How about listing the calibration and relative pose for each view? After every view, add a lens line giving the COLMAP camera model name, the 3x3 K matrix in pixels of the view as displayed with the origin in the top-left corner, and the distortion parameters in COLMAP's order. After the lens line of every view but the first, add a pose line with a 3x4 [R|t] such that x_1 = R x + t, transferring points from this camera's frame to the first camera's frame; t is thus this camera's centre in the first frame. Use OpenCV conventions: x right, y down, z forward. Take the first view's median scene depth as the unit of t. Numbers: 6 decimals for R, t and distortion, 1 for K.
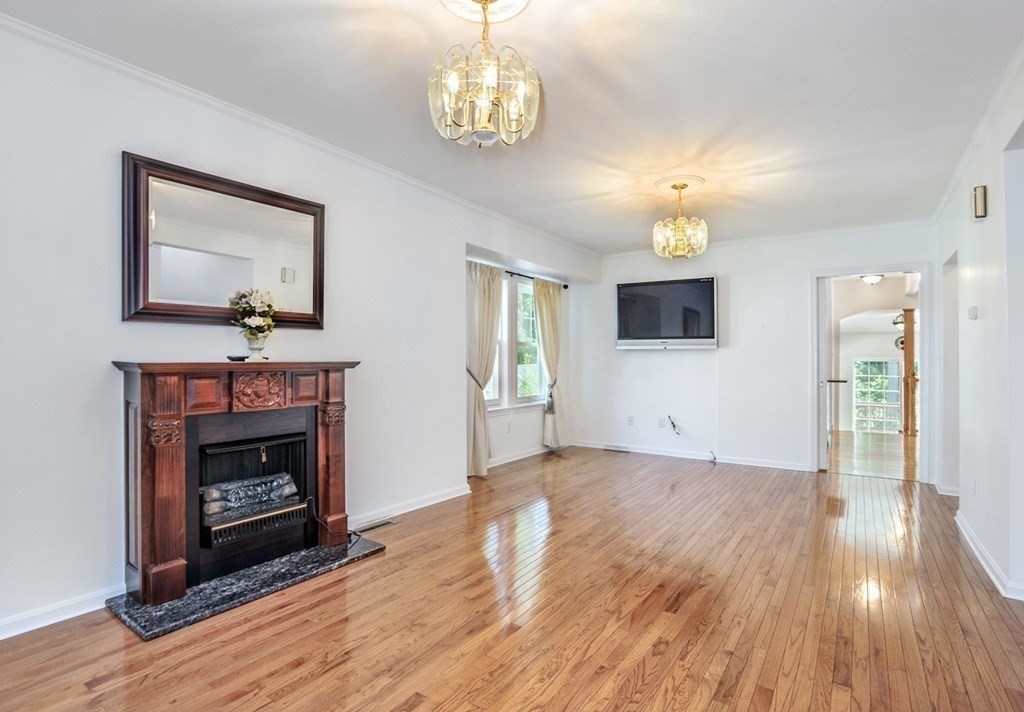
lens RADIAL K [[496.6, 0, 523.3], [0, 496.6, 356.1], [0, 0, 1]] dist [-0.028907, 0.000328]
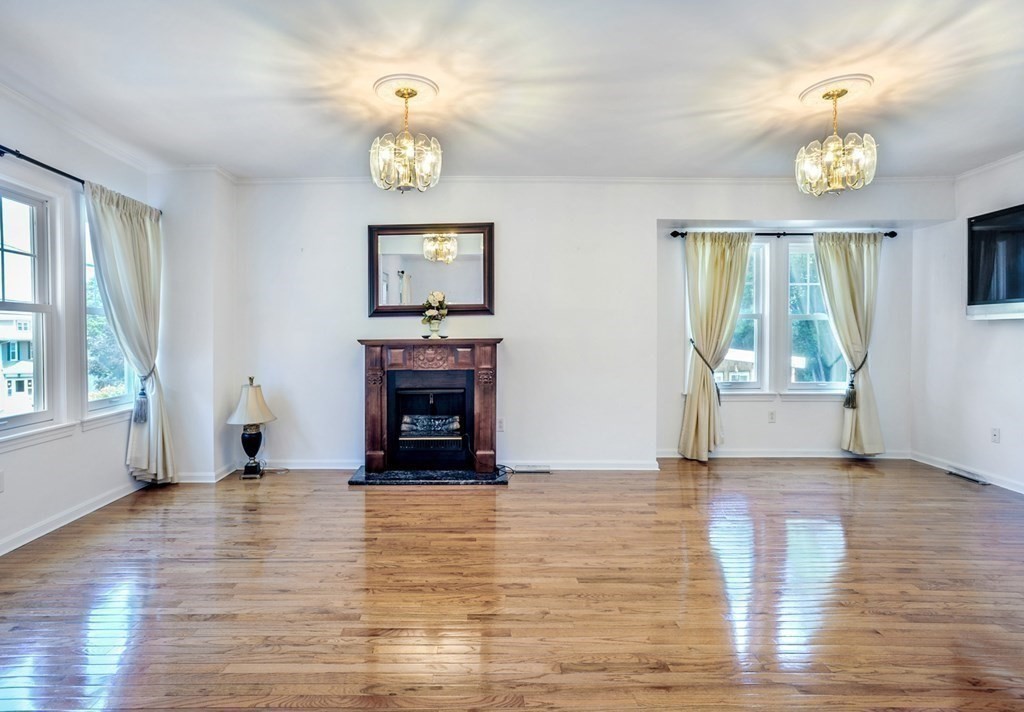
lens RADIAL K [[548.7, 0, 500.3], [0, 548.7, 335.6], [0, 0, 1]] dist [-0.002275, 0.079352]
pose [[0.583162, -0.006829, -0.812327, 0.920271], [0.009032, 0.999957, -0.001922, 0.005470], [0.812306, -0.006216, 0.583199, 0.155978]]
